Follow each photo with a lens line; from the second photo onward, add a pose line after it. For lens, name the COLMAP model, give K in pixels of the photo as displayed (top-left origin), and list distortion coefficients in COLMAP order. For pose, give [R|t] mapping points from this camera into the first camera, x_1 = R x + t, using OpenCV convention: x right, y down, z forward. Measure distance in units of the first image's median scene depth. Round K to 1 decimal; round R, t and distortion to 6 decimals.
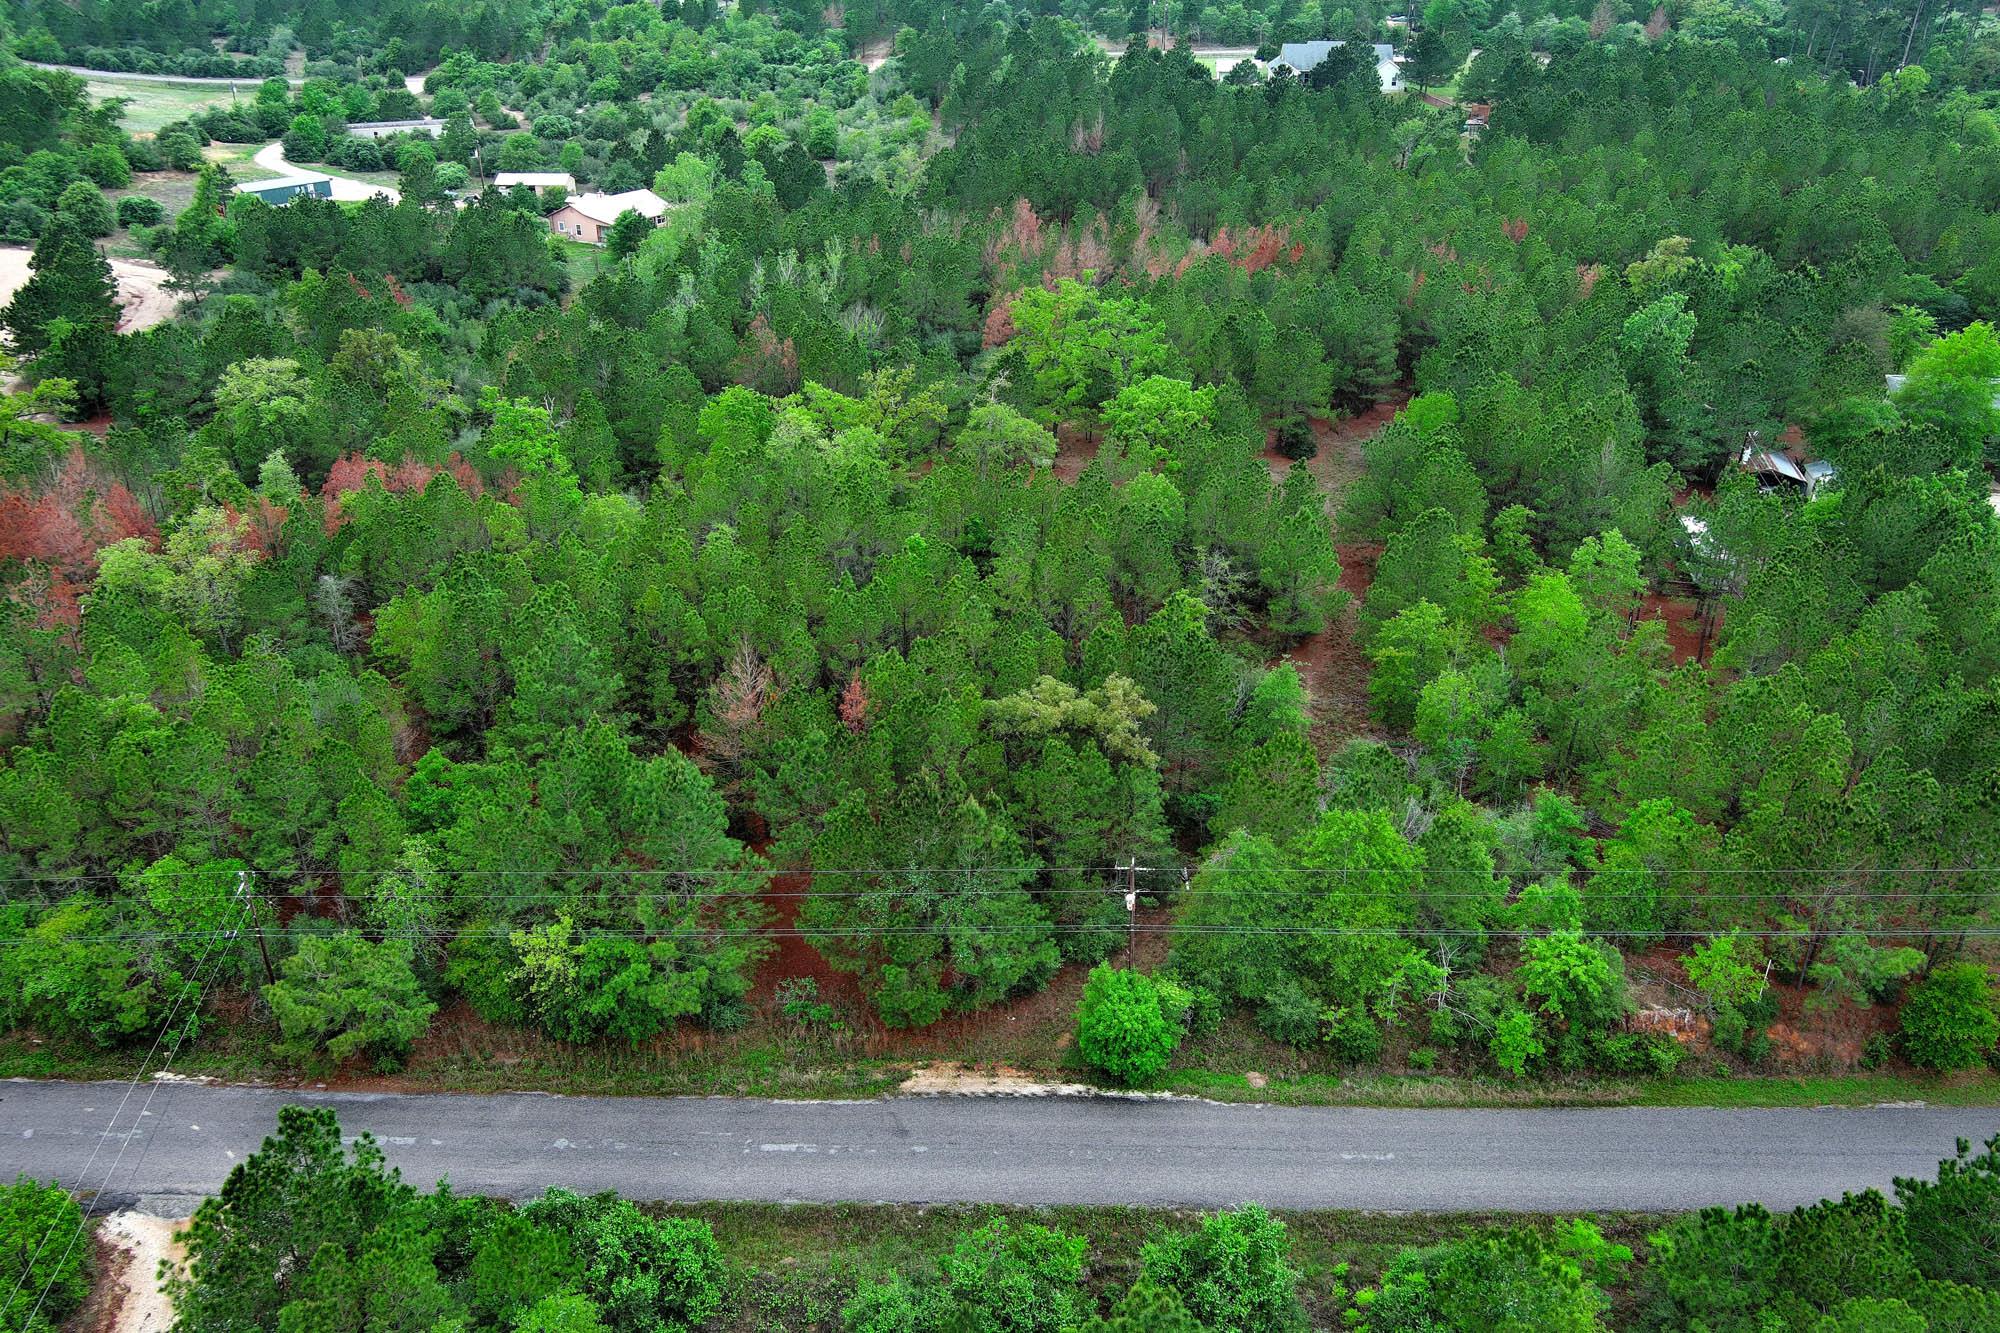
lens RADIAL K [[1666.3, 0, 1000.0], [0, 1666.3, 666.5], [0, 0, 1]] dist [0.014317, -0.002658]
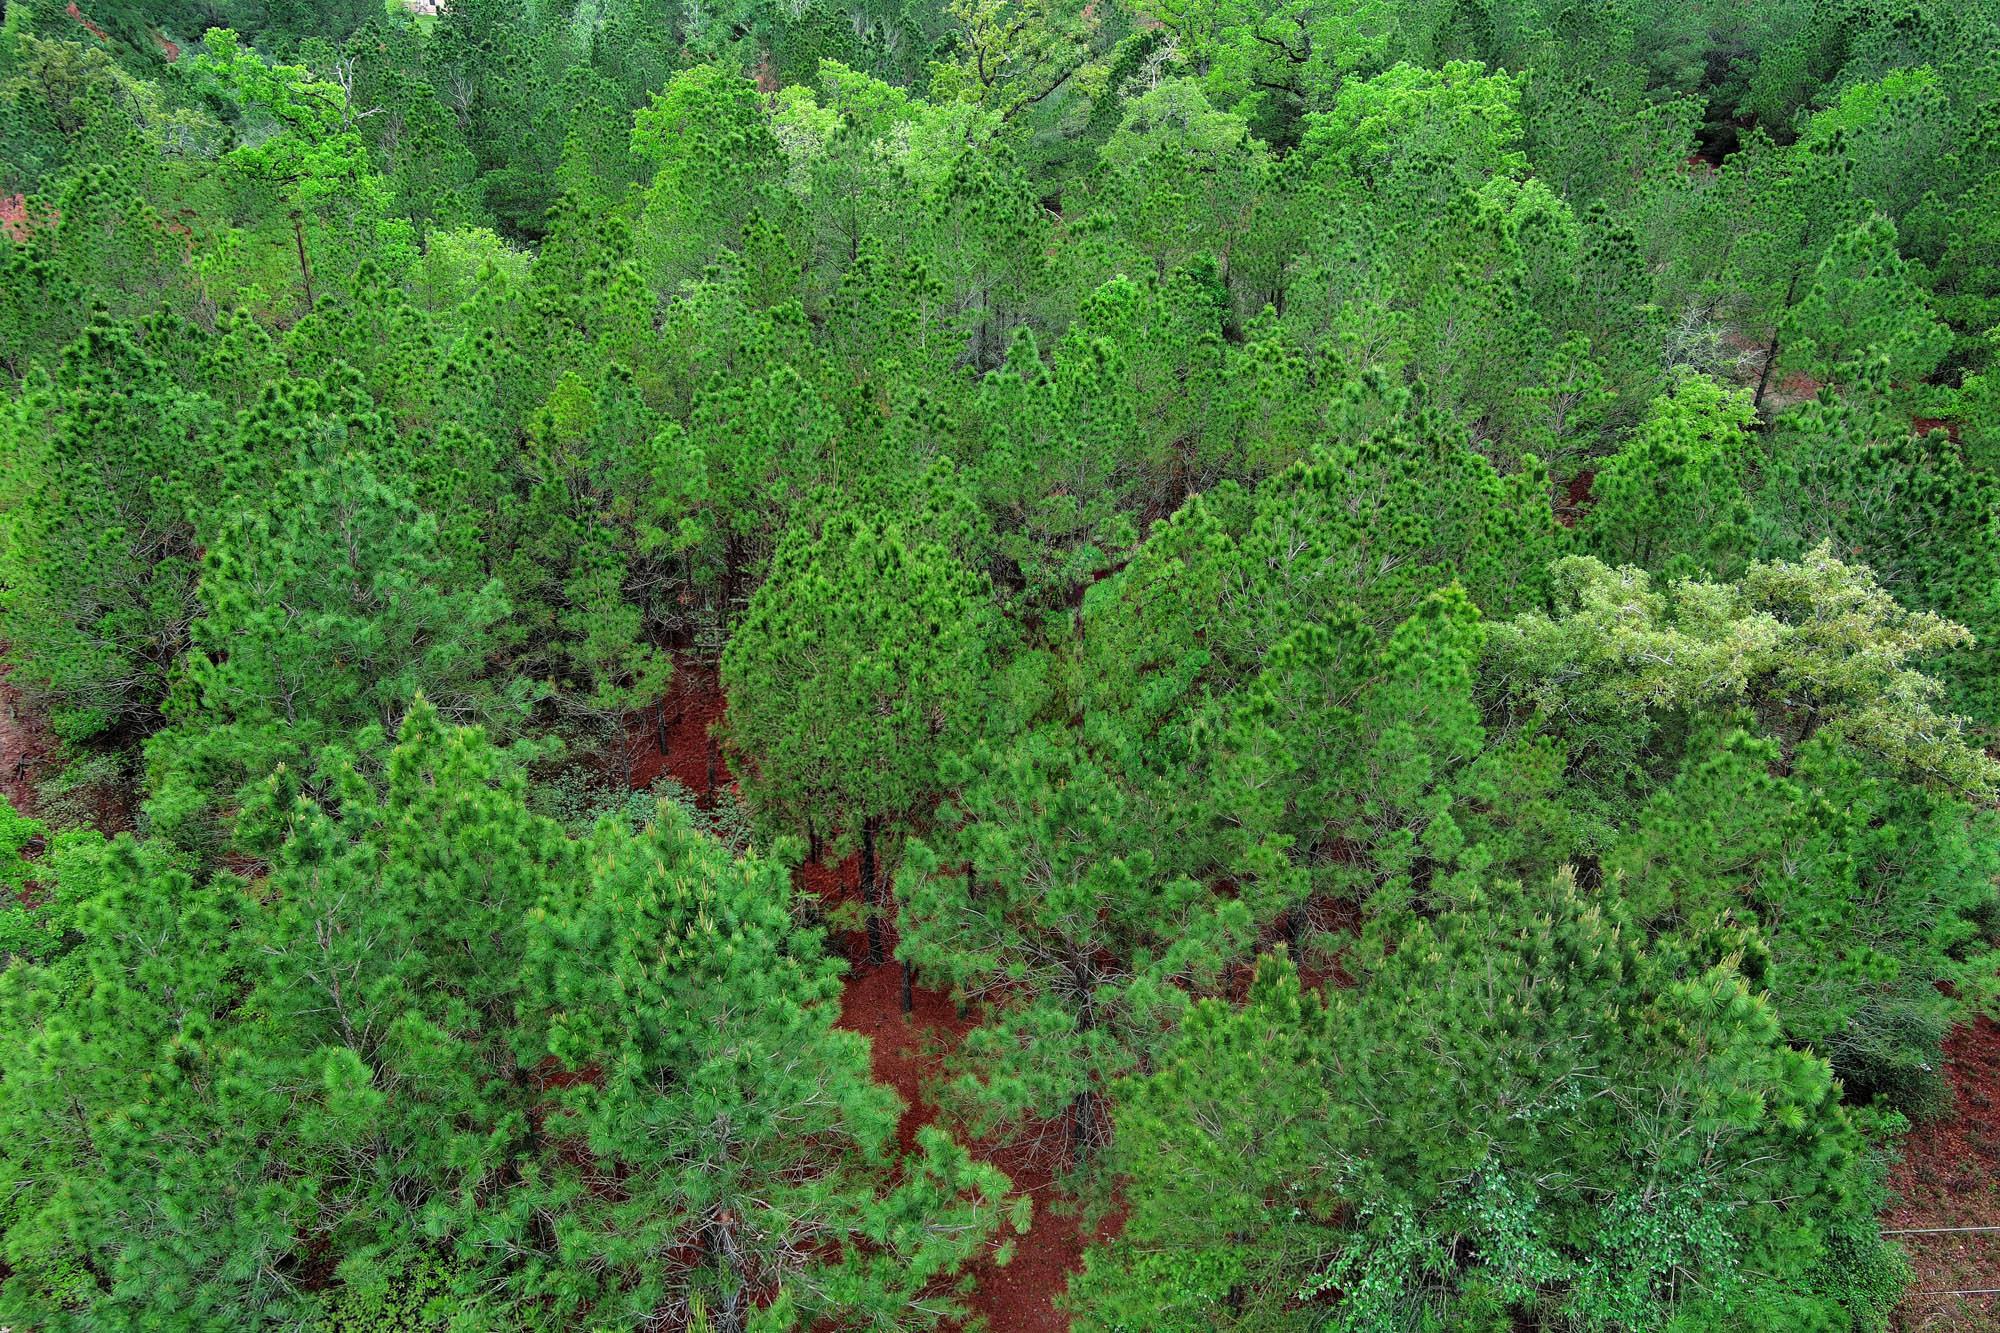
lens RADIAL K [[1666.3, 0, 1000.0], [0, 1666.3, 666.5], [0, 0, 1]] dist [0.014317, -0.002658]
pose [[0.997960, -0.030963, 0.055837, -0.120929], [0.027991, 0.998189, 0.053248, 0.006079], [-0.057384, -0.051577, 0.997019, 0.547061]]
